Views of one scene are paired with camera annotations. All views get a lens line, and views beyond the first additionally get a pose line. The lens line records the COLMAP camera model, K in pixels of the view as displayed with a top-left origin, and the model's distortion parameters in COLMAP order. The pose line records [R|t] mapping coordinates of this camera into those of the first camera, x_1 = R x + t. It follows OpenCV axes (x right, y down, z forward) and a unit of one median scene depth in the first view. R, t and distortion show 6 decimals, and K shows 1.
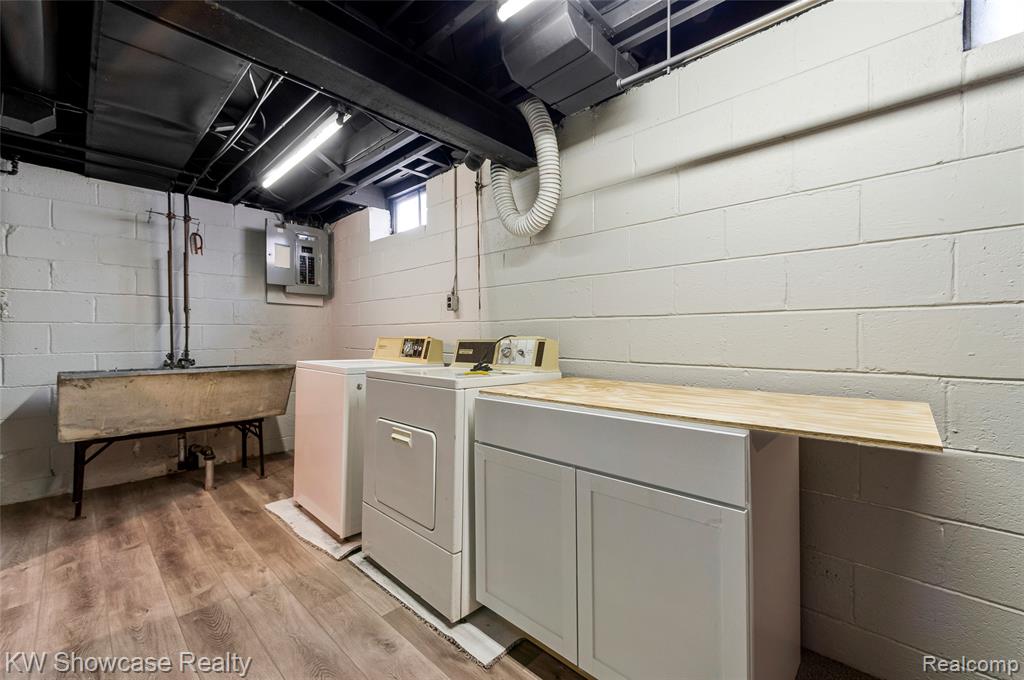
lens RADIAL K [[413.5, 0, 516.1], [0, 413.5, 334.0], [0, 0, 1]] dist [-0.000194, -0.000033]
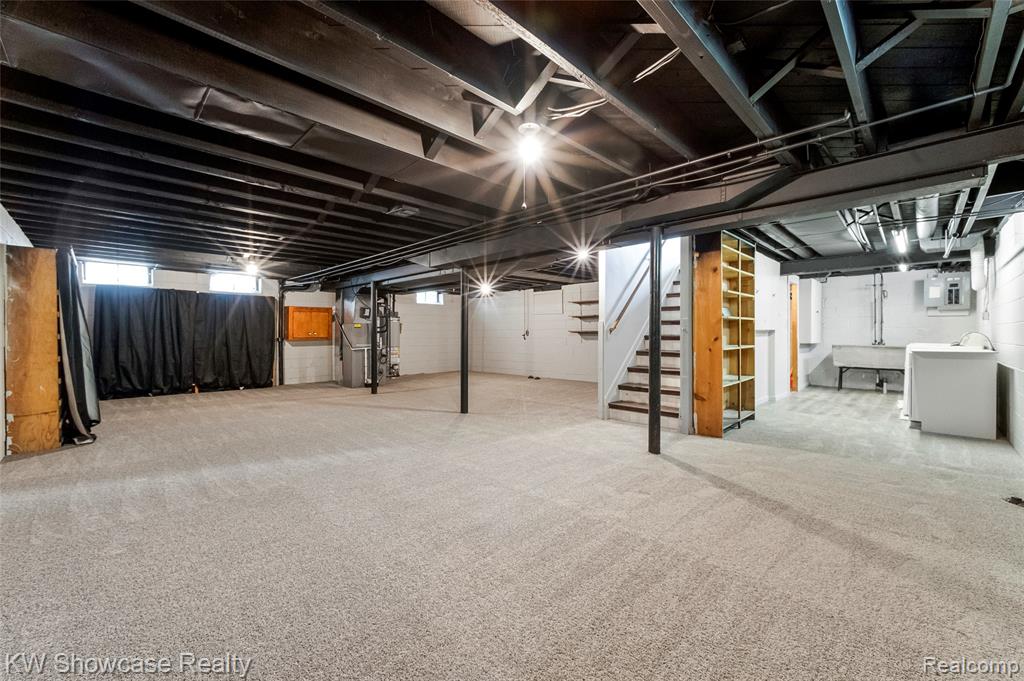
lens RADIAL K [[413.5, 0, 519.0], [0, 413.5, 335.1], [0, 0, 1]] dist [-0.000194, -0.000033]
pose [[-0.037058, 0.004900, -0.999301, 1.861907], [0.005059, 0.999976, 0.004716, -0.004060], [0.999300, -0.004880, -0.037082, -1.136108]]
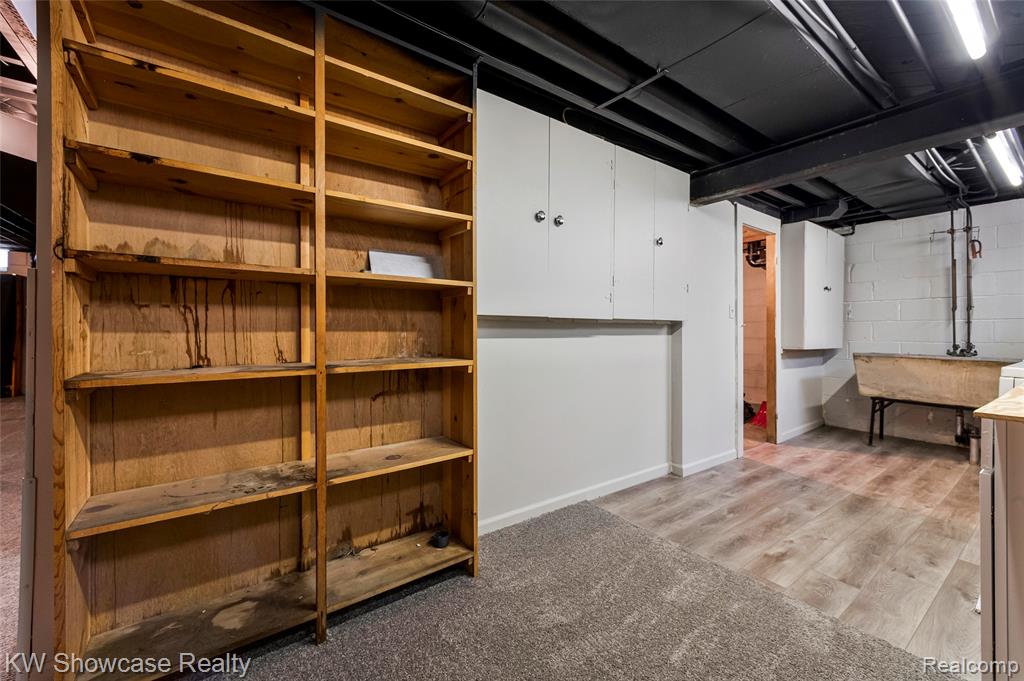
lens RADIAL K [[413.5, 0, 507.2], [0, 413.5, 331.6], [0, 0, 1]] dist [-0.000194, -0.000033]
pose [[-0.208239, -0.001122, -0.978077, 0.650159], [0.000460, 0.999999, -0.001245, 0.011164], [0.978078, -0.000709, -0.208239, -0.022387]]
